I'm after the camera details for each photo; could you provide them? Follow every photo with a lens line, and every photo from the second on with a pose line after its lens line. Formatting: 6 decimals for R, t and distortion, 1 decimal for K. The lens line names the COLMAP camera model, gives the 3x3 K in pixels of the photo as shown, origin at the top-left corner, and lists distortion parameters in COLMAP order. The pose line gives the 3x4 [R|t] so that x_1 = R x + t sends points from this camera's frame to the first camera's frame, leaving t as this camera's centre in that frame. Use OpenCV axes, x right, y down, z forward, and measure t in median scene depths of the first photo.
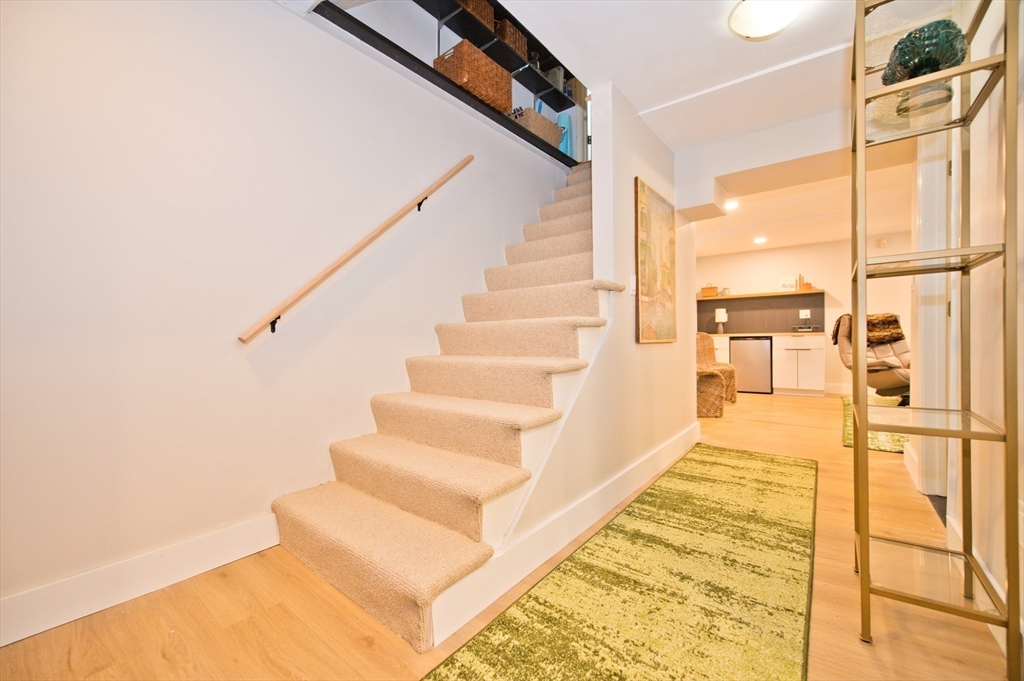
lens RADIAL K [[408.4, 0, 509.5], [0, 408.4, 343.7], [0, 0, 1]] dist [-0.011040, -0.000407]
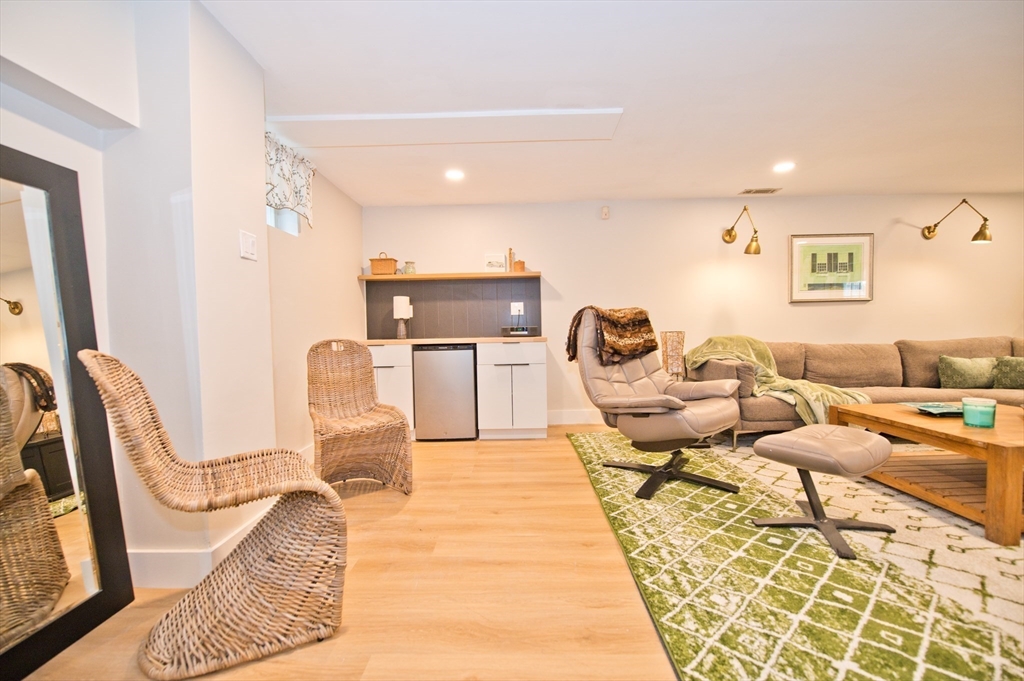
lens RADIAL K [[408.4, 0, 509.5], [0, 408.4, 343.7], [0, 0, 1]] dist [-0.011040, -0.000407]
pose [[0.792704, -0.020078, 0.609276, 0.315157], [0.015972, 0.999798, 0.012167, -0.024132], [-0.609397, 0.000087, 0.792865, 0.486846]]
